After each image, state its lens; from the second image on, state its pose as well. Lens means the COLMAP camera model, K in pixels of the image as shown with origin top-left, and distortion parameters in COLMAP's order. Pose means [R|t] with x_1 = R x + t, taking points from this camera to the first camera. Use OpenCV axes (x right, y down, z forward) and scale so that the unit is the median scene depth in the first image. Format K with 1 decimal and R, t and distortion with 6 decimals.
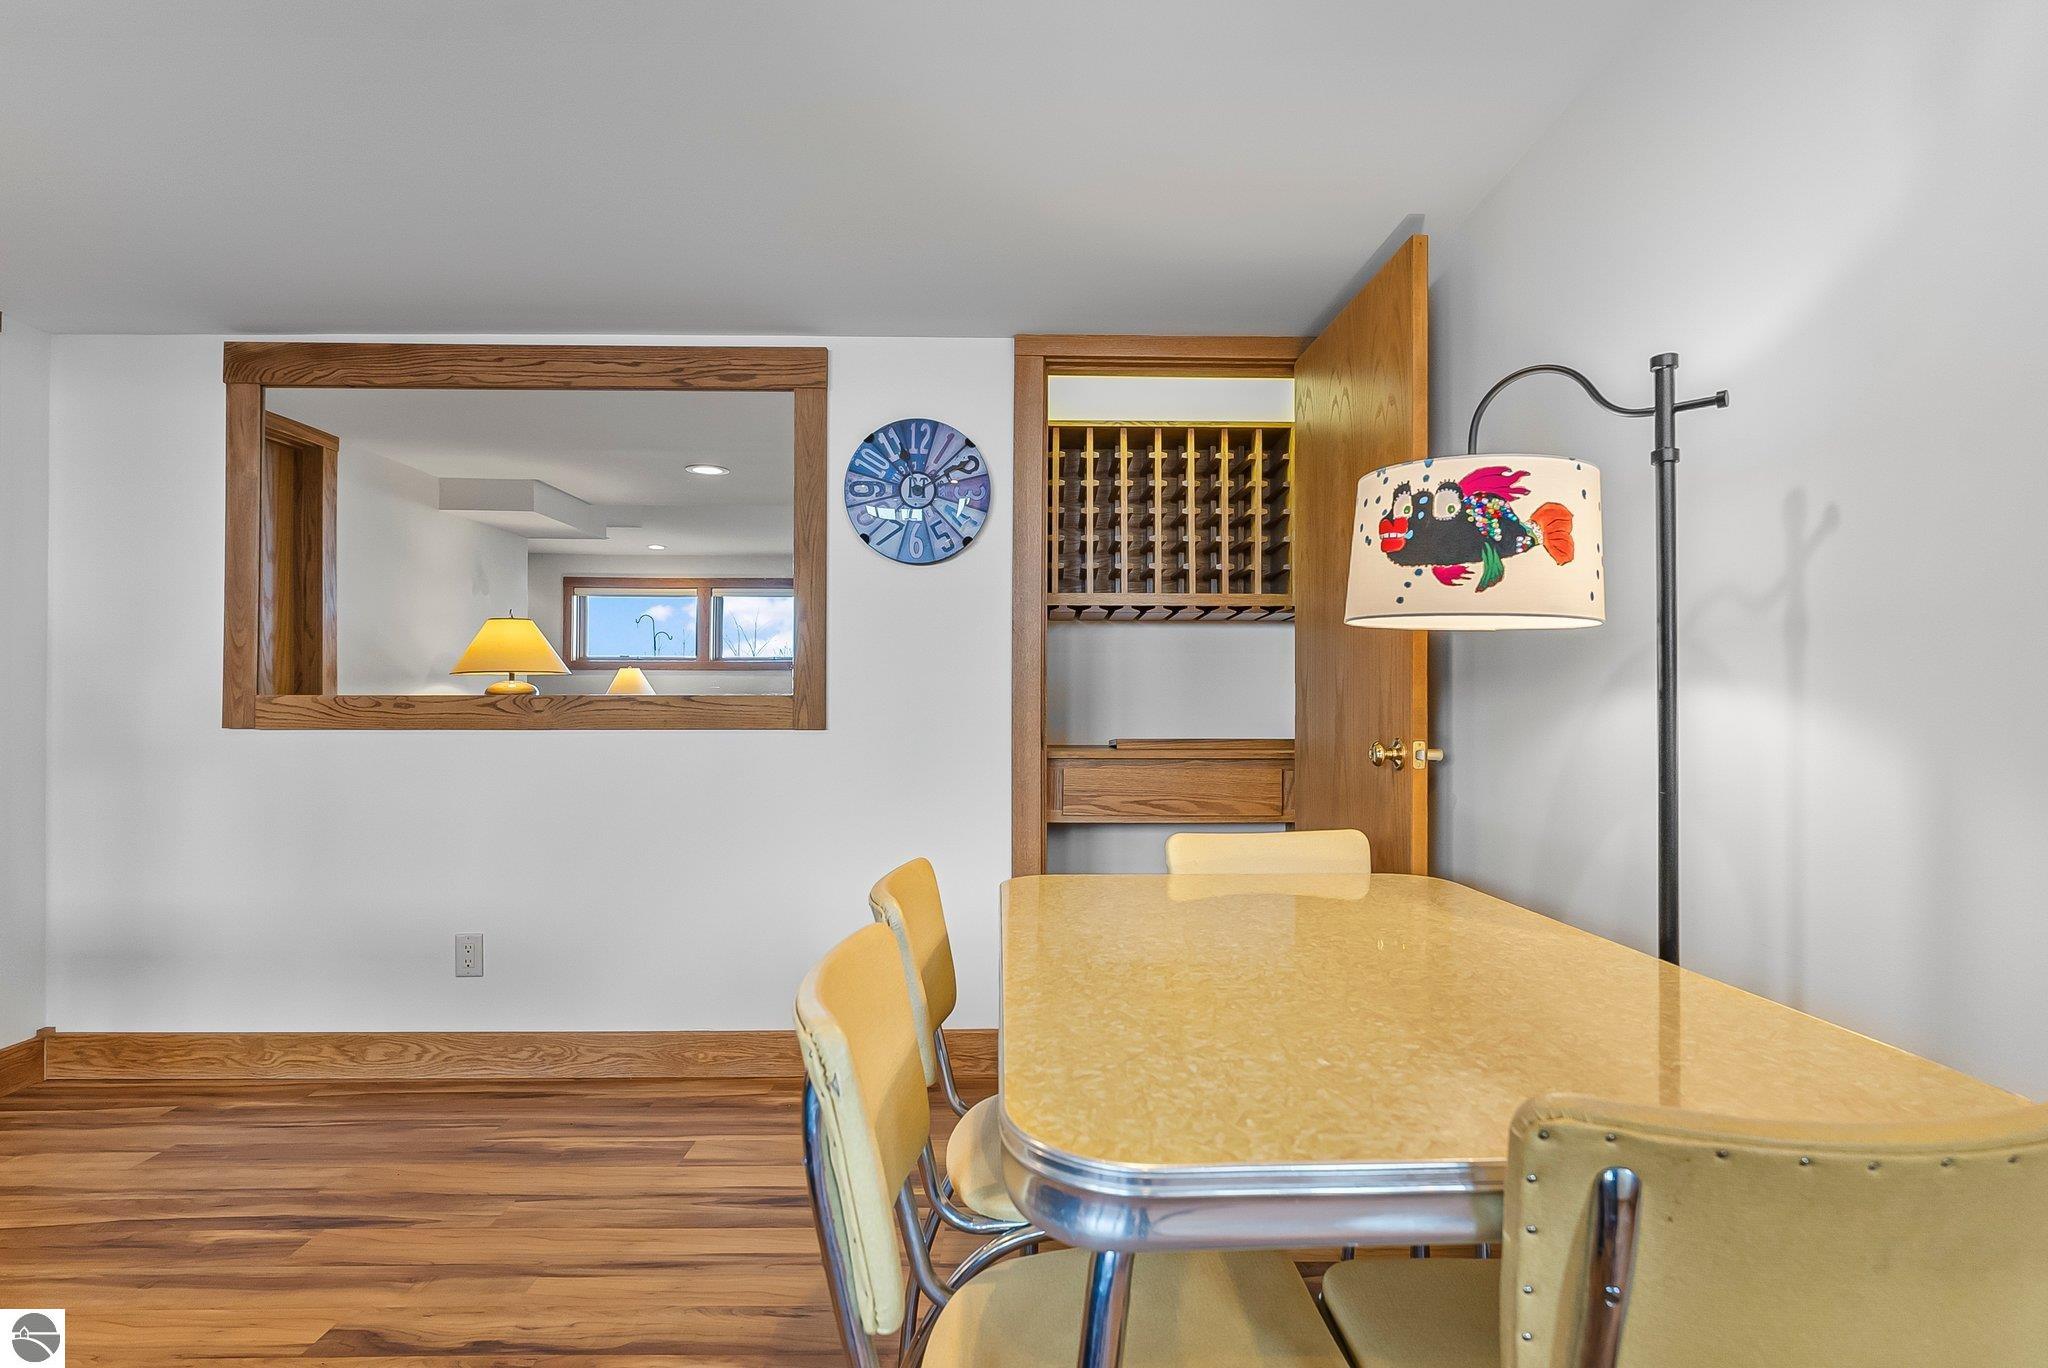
lens RADIAL K [[948.1, 0, 1051.2], [0, 948.1, 697.4], [0, 0, 1]] dist [-0.007299, -0.000193]
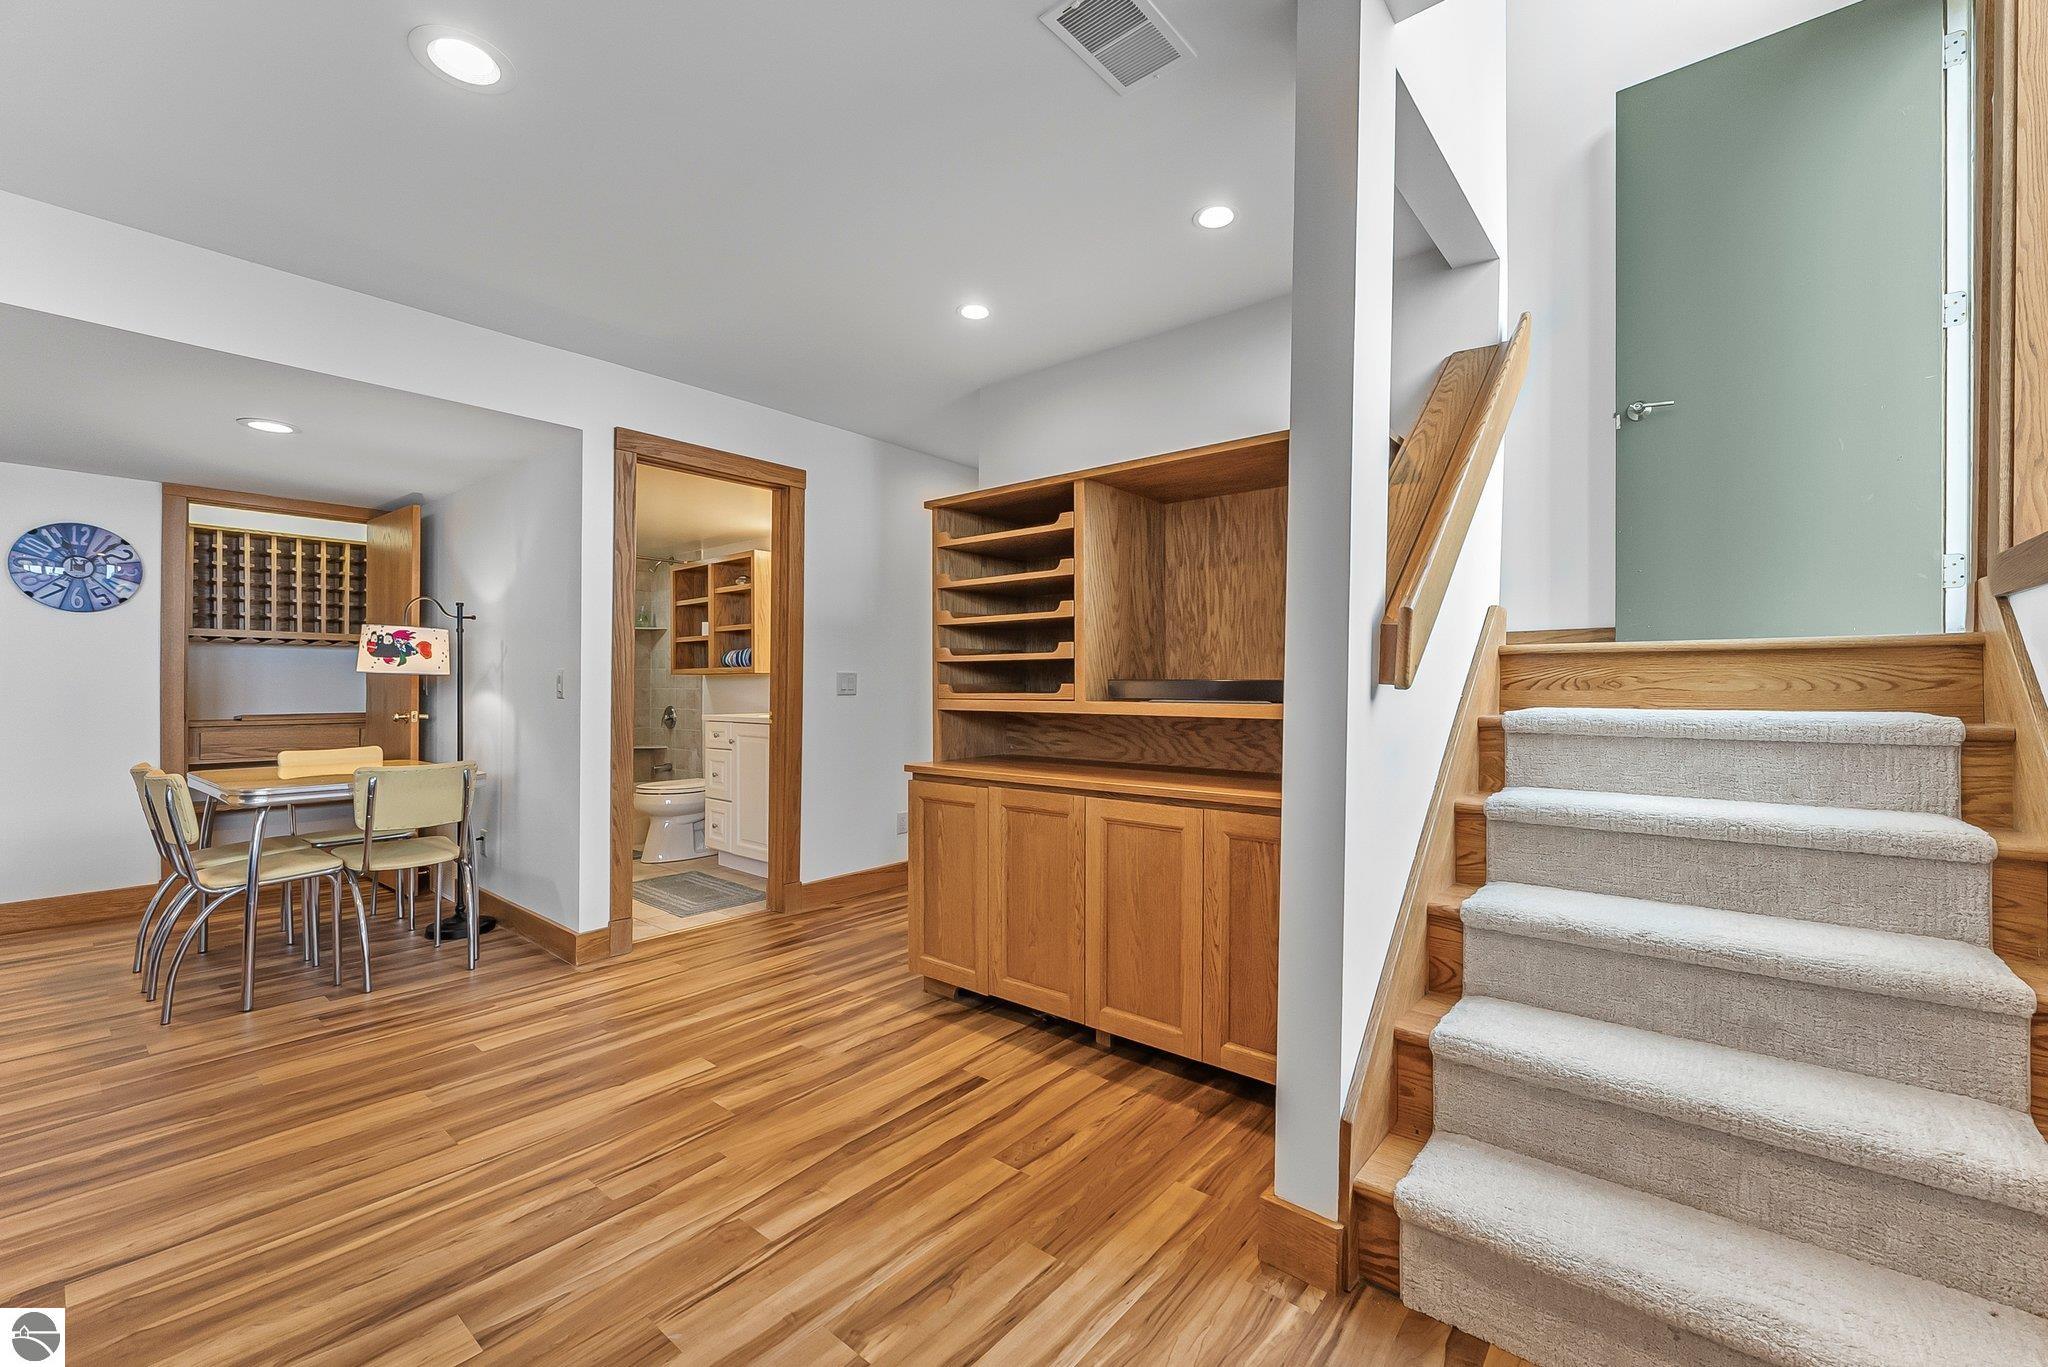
lens RADIAL K [[836.7, 0, 1038.2], [0, 836.7, 684.0], [0, 0, 1]] dist [-0.009860, 0.002636]
pose [[0.655971, -0.000087, 0.754786, -0.134351], [-0.008733, 0.999932, 0.007704, -0.040439], [-0.754736, -0.011645, 0.655926, -1.206119]]
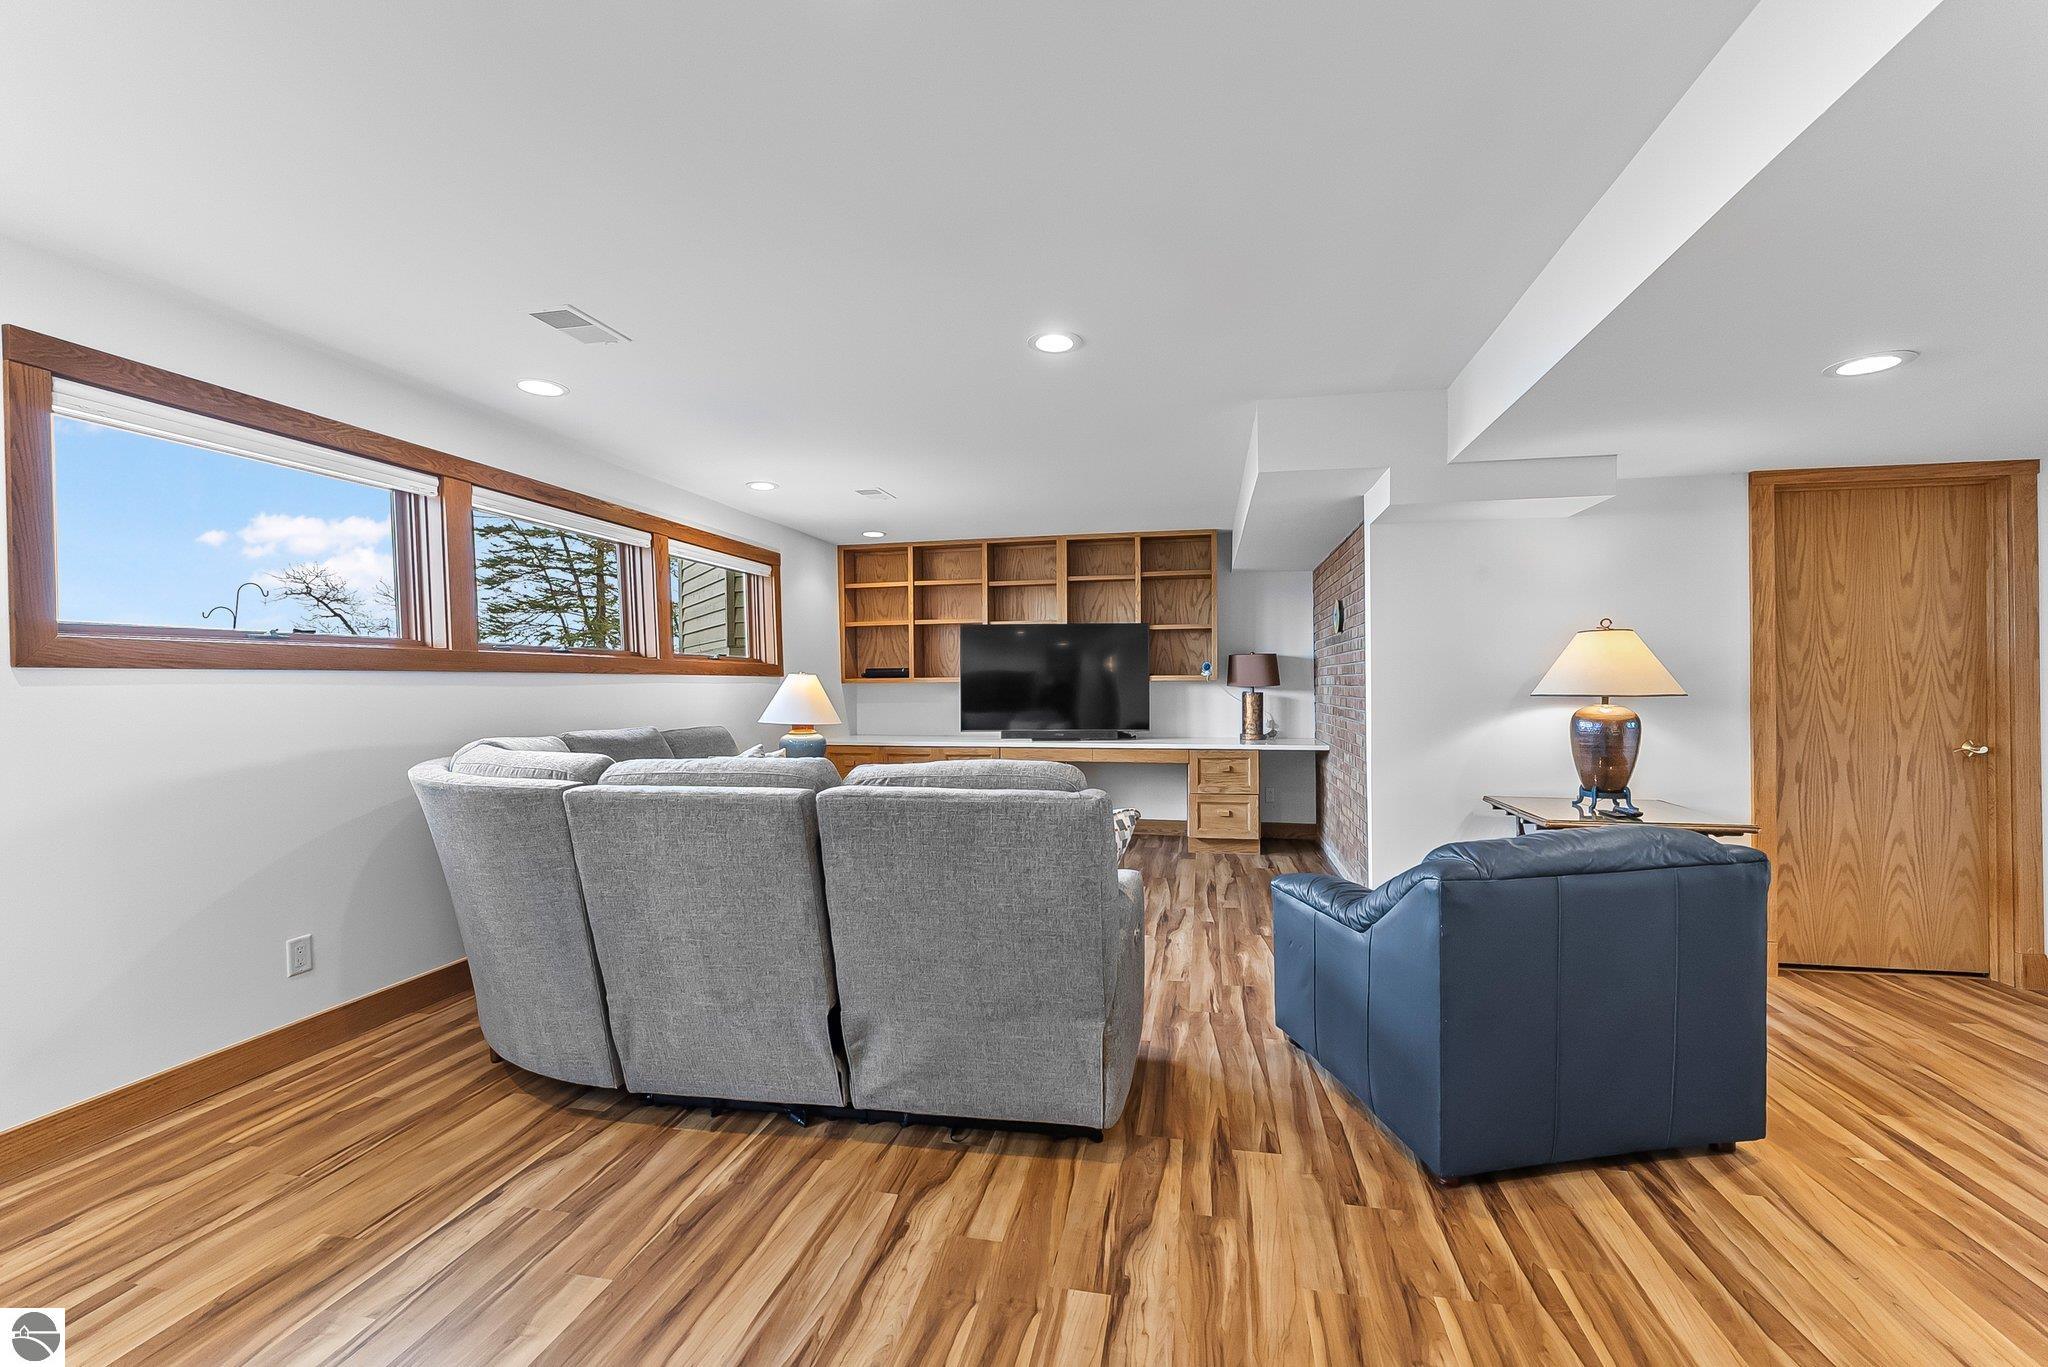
lens RADIAL K [[836.7, 0, 1027.5], [0, 836.7, 681.6], [0, 0, 1]] dist [-0.009860, 0.002636]
pose [[-0.226246, 0.001704, -0.974069, 0.484830], [0.020572, 0.999784, -0.003029, -0.080717], [0.973853, -0.020724, -0.226232, -0.242870]]
